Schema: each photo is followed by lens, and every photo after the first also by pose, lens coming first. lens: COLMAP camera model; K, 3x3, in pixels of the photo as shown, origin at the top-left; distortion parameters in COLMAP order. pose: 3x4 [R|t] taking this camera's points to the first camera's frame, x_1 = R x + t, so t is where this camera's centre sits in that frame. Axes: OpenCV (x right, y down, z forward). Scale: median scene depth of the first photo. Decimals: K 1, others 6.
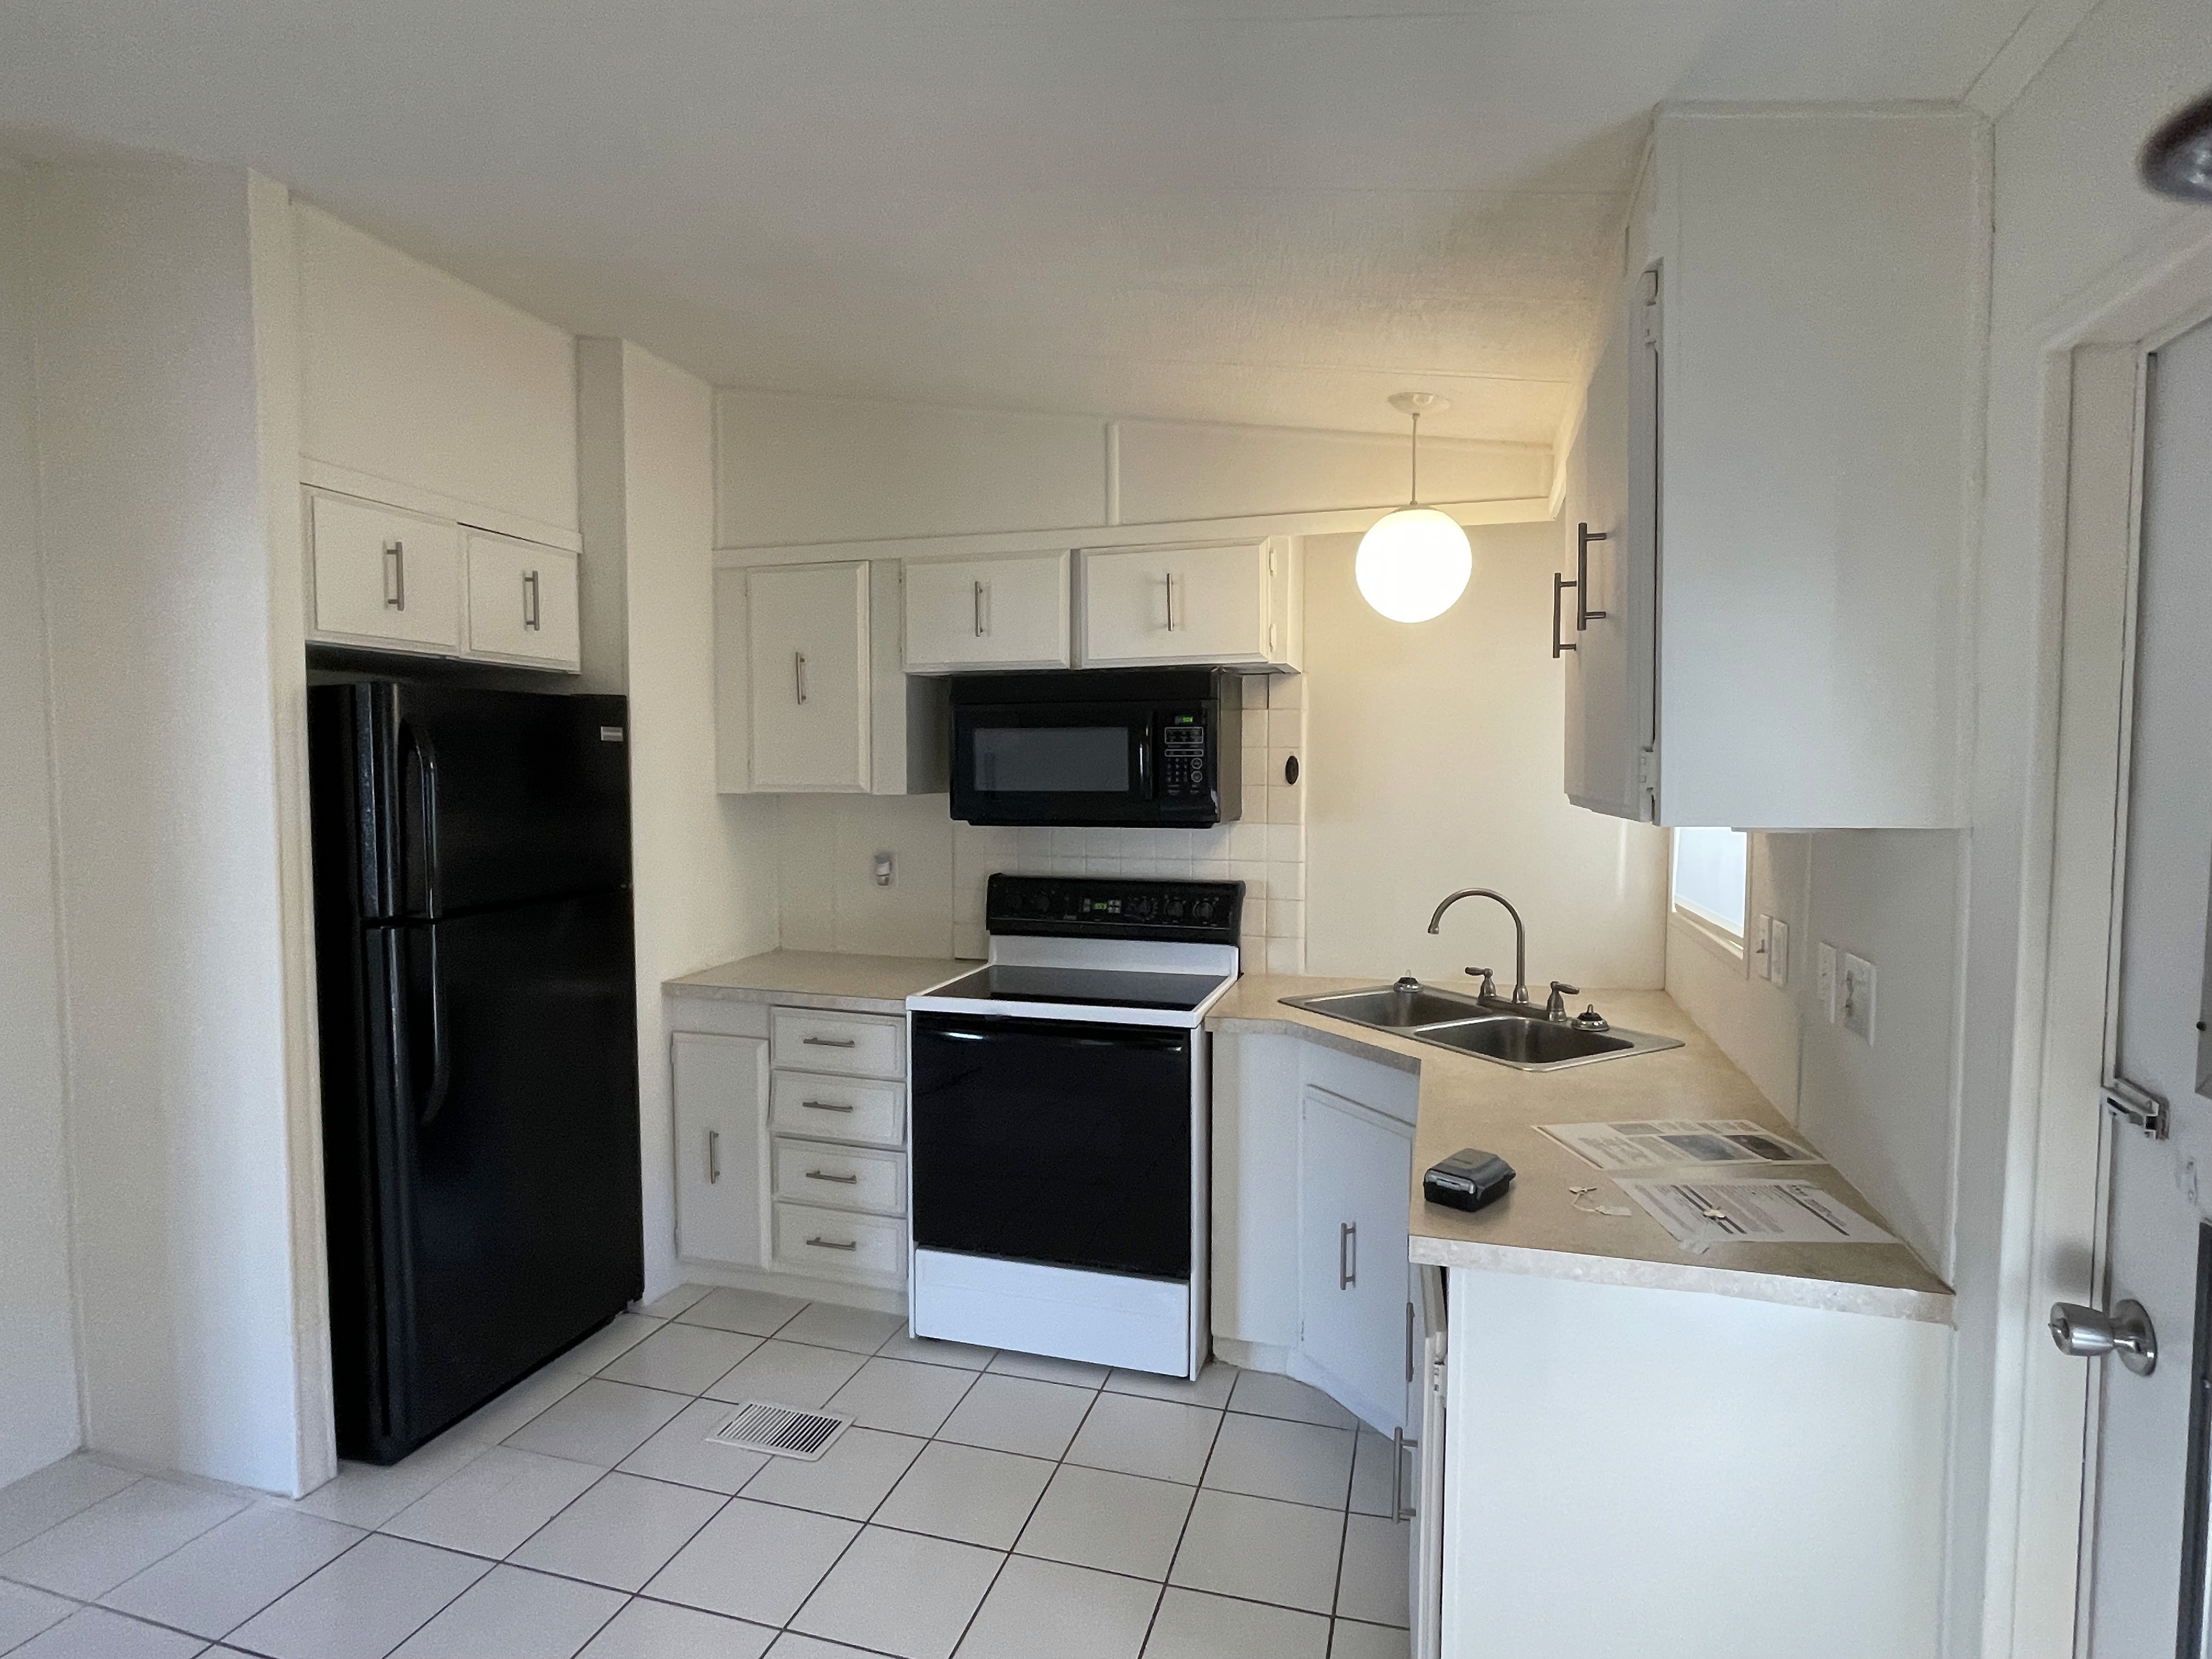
lens RADIAL K [[1173.9, 0, 1106.0], [0, 1173.9, 829.5], [0, 0, 1]] dist [0.001181, -0.000111]
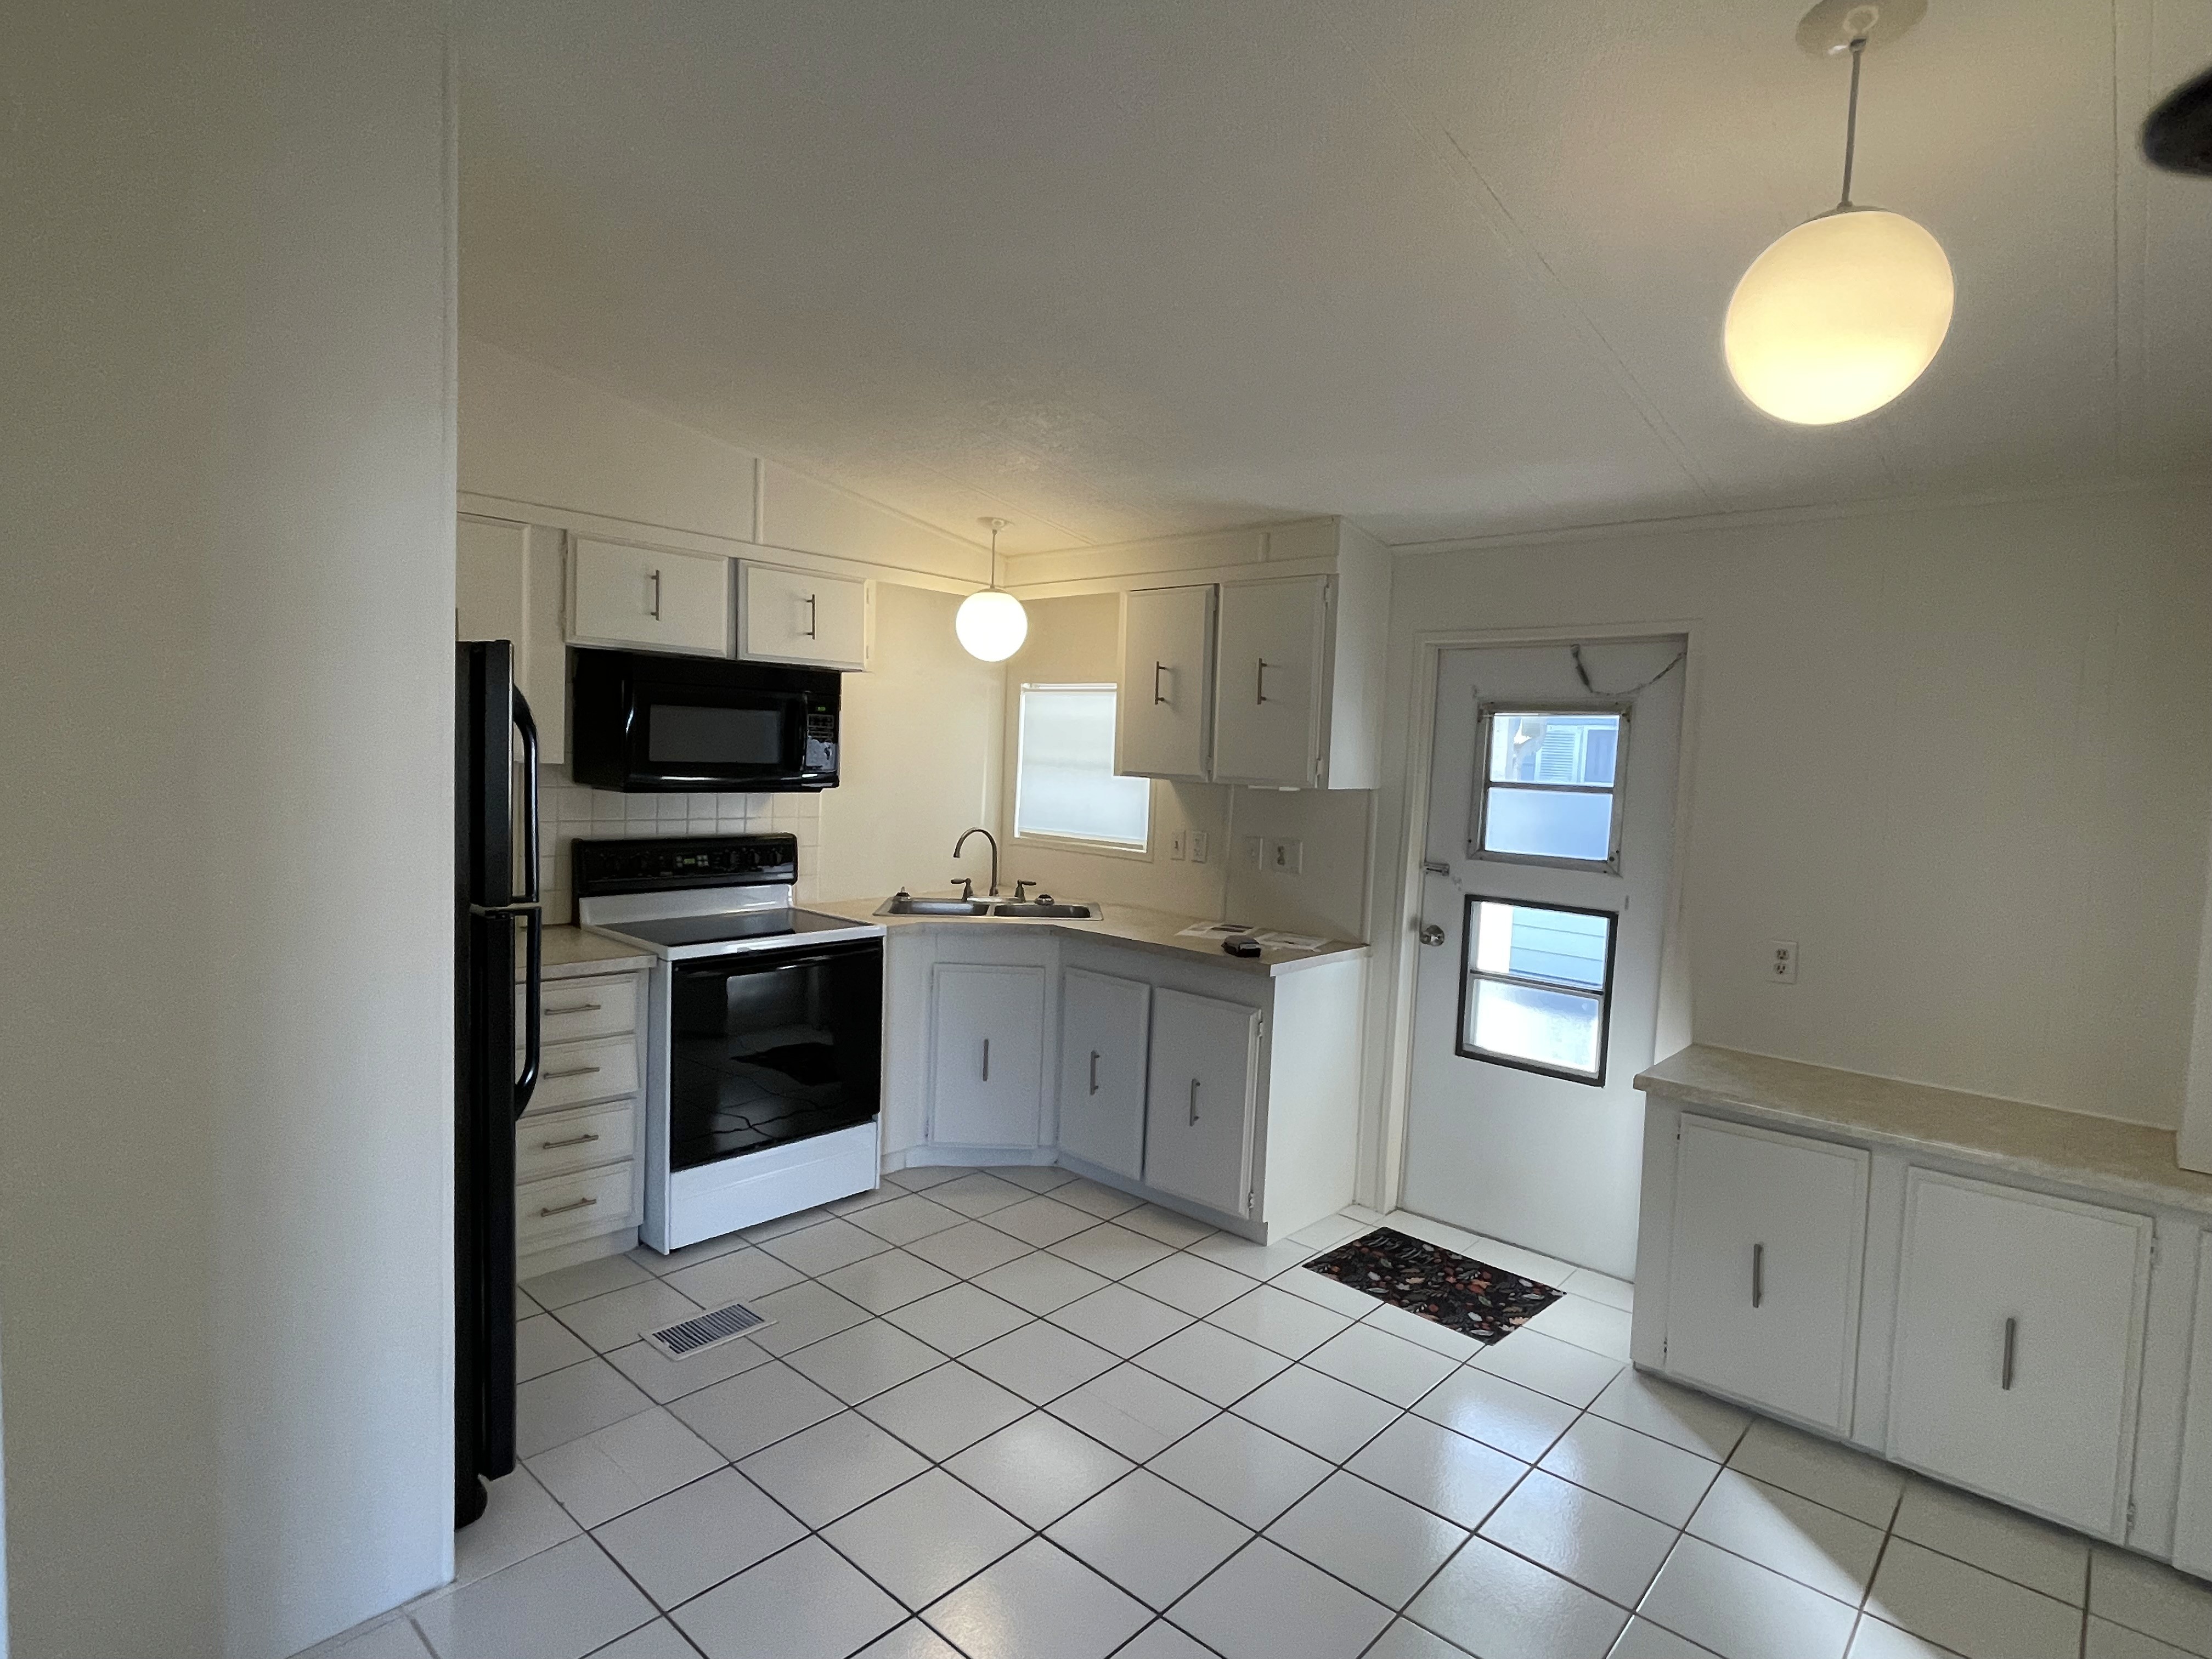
lens RADIAL K [[1160.6, 0, 1106.0], [0, 1160.6, 829.5], [0, 0, 1]] dist [-0.003453, -0.000316]
pose [[0.431615, -0.043548, 0.901006, -0.935745], [0.012413, 0.999026, 0.042339, -0.009850], [-0.901973, -0.007090, 0.431735, 0.153998]]
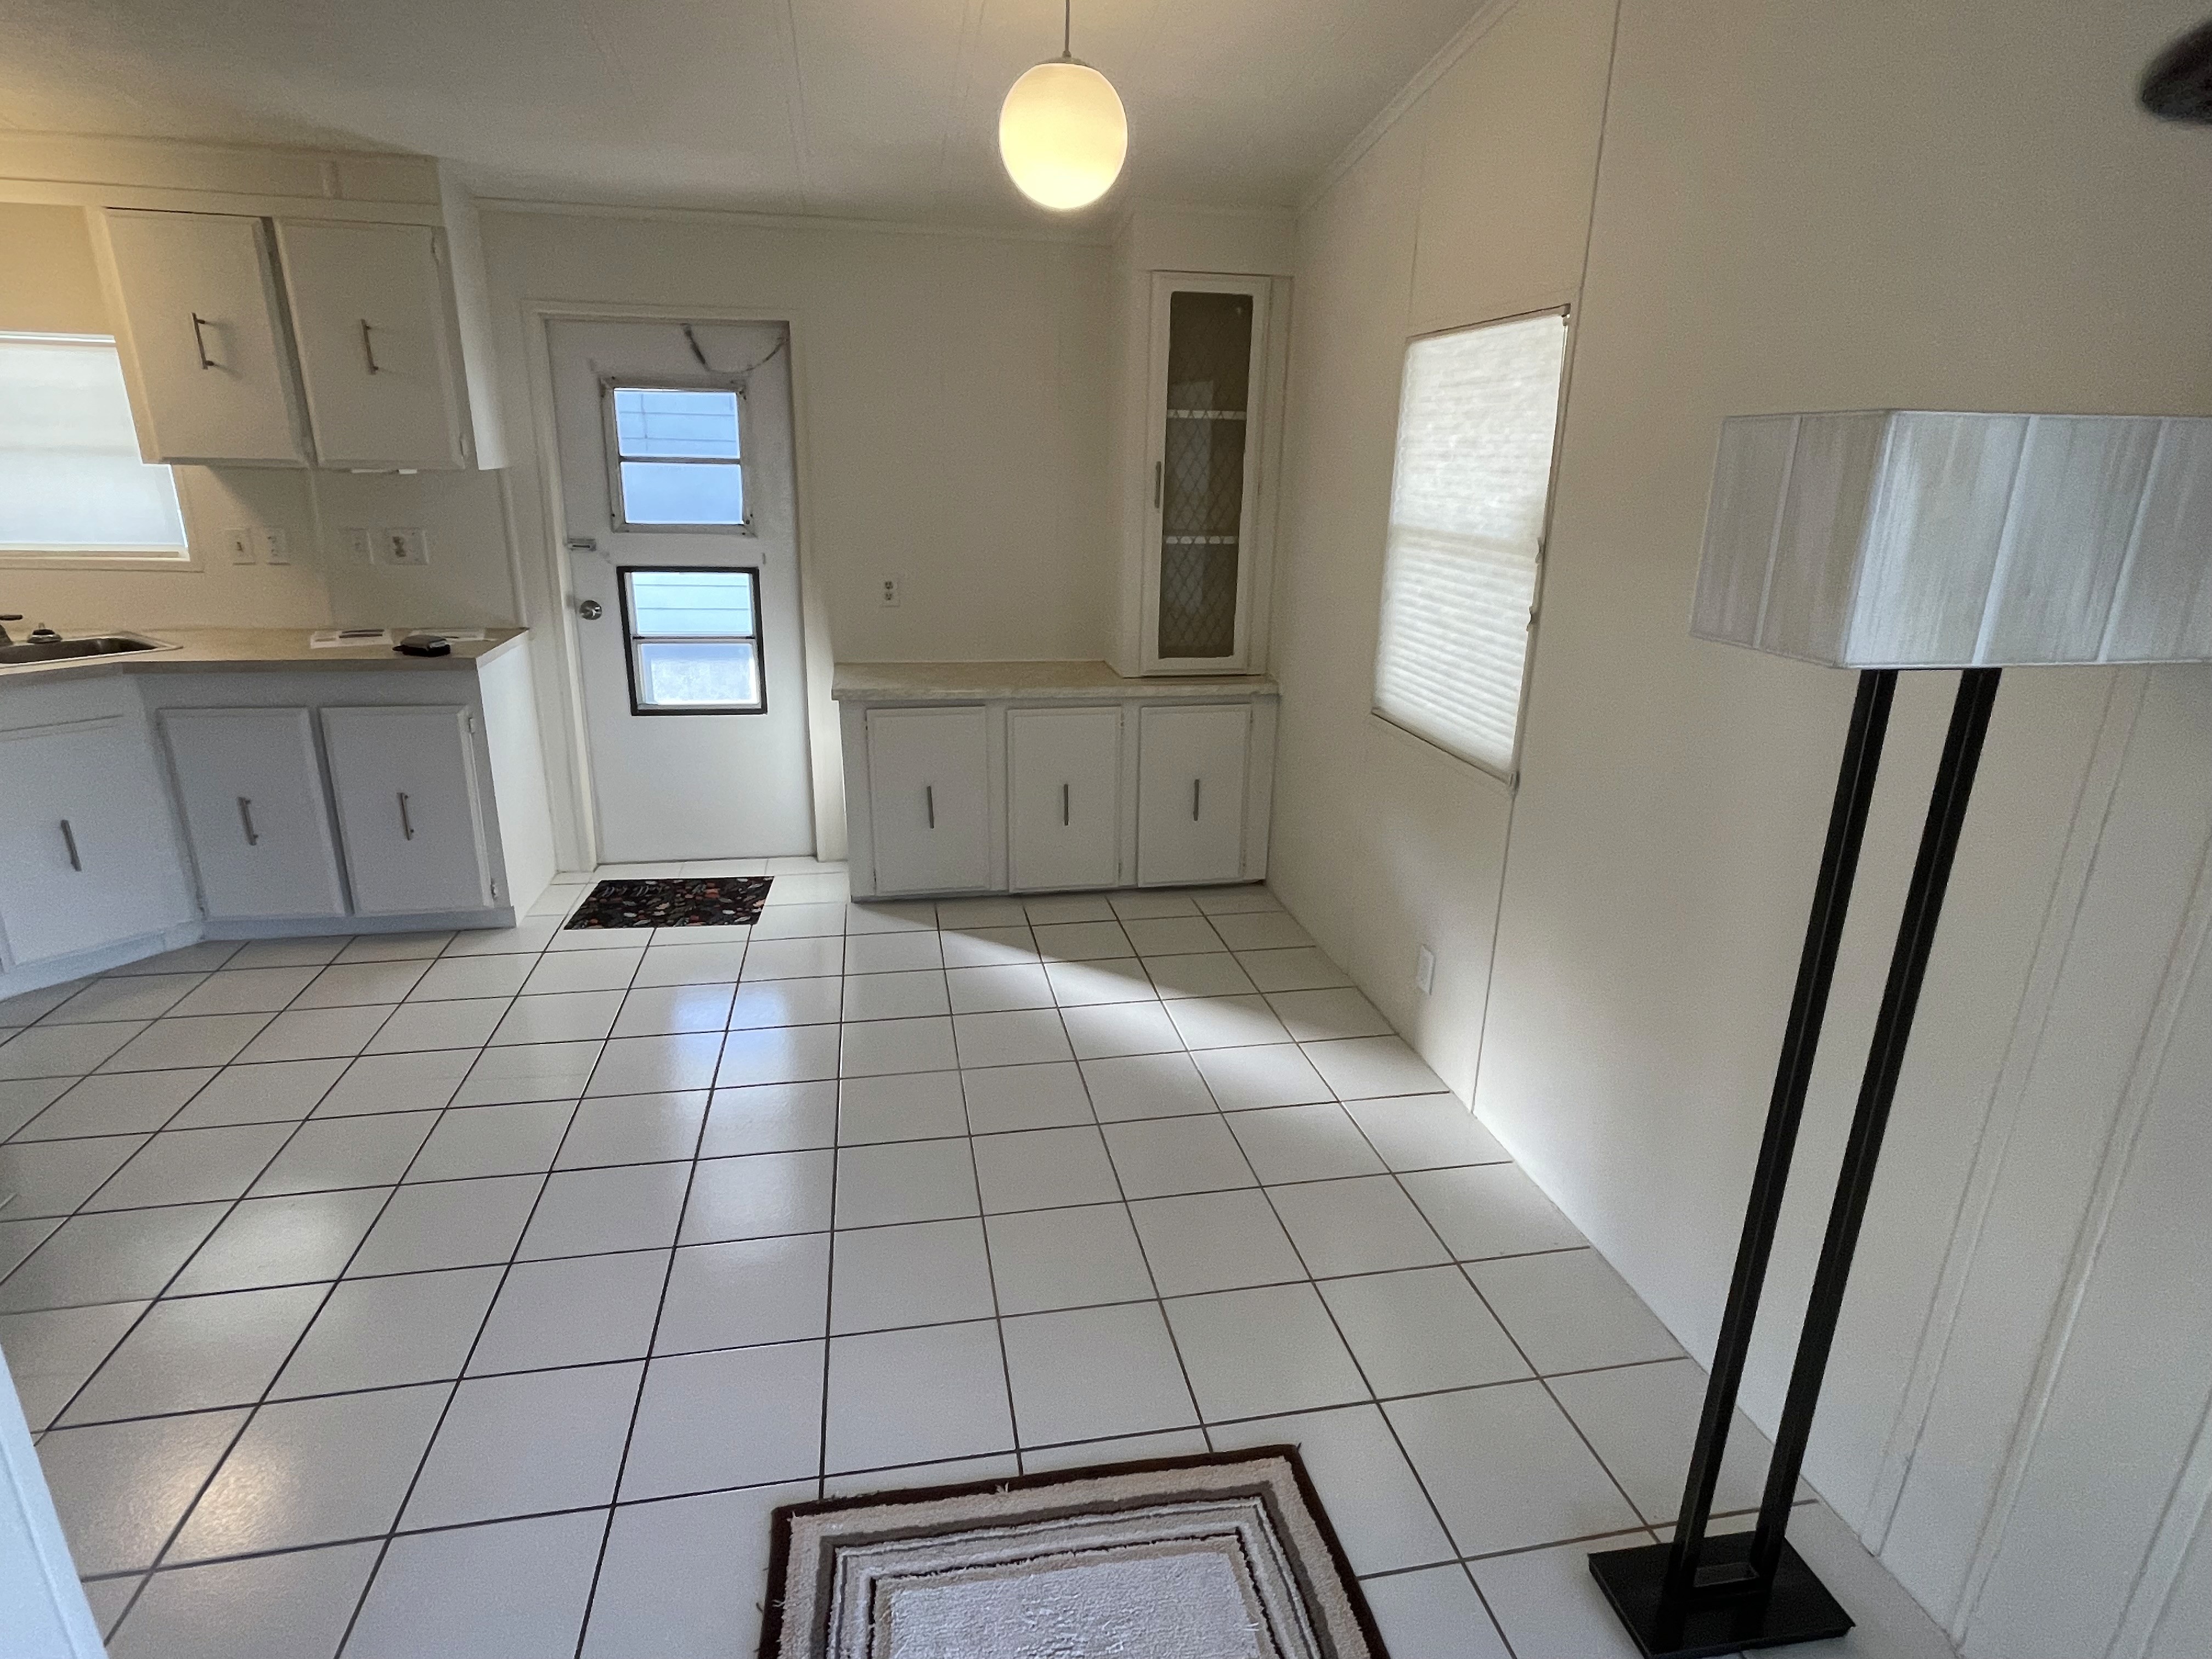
lens RADIAL K [[1160.6, 0, 1106.0], [0, 1160.6, 829.5], [0, 0, 1]] dist [-0.003453, -0.000316]
pose [[-0.461019, -0.285916, 0.840068, -1.118142], [0.028632, 0.941387, 0.336112, -0.030649], [-0.886928, 0.179007, -0.425811, 0.457072]]
